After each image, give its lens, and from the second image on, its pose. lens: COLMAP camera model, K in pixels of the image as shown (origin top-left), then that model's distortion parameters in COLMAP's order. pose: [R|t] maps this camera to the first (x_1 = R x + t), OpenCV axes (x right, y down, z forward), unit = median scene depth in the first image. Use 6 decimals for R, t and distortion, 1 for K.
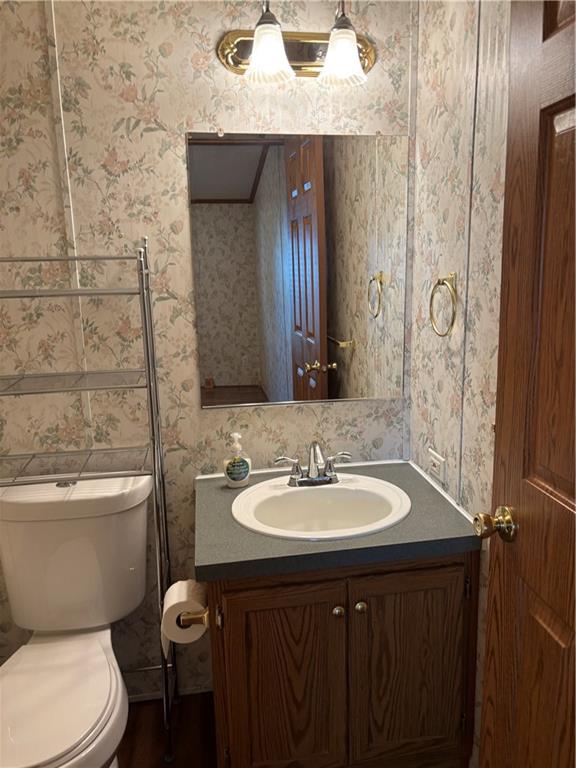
lens RADIAL K [[581.9, 0, 293.9], [0, 581.9, 381.1], [0, 0, 1]] dist [0.044095, -0.058739]
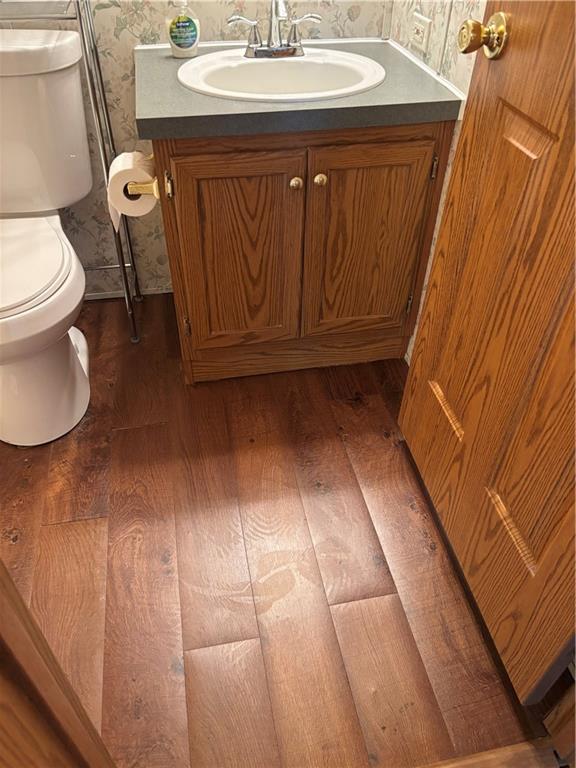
lens RADIAL K [[581.9, 0, 290.8], [0, 581.9, 382.2], [0, 0, 1]] dist [0.044095, -0.058739]
pose [[0.998355, 0.008828, 0.056648, 0.015511], [-0.036243, 0.862782, 0.504276, 0.181199], [-0.044423, -0.505500, 0.861682, 0.023331]]
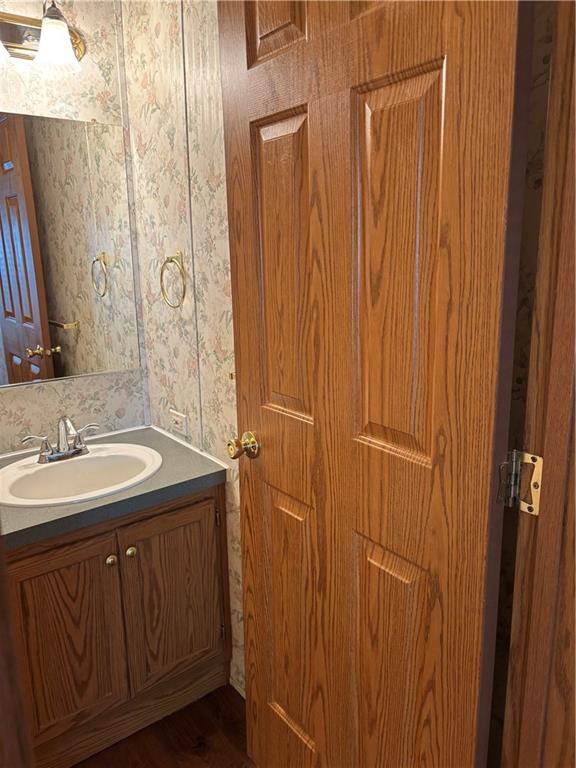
lens RADIAL K [[581.9, 0, 279.5], [0, 581.9, 381.7], [0, 0, 1]] dist [0.044095, -0.058739]
pose [[0.883847, -0.099819, 0.457002, -0.105361], [0.091623, 0.994985, 0.040127, 0.041927], [-0.458716, 0.006406, 0.888560, -0.114209]]
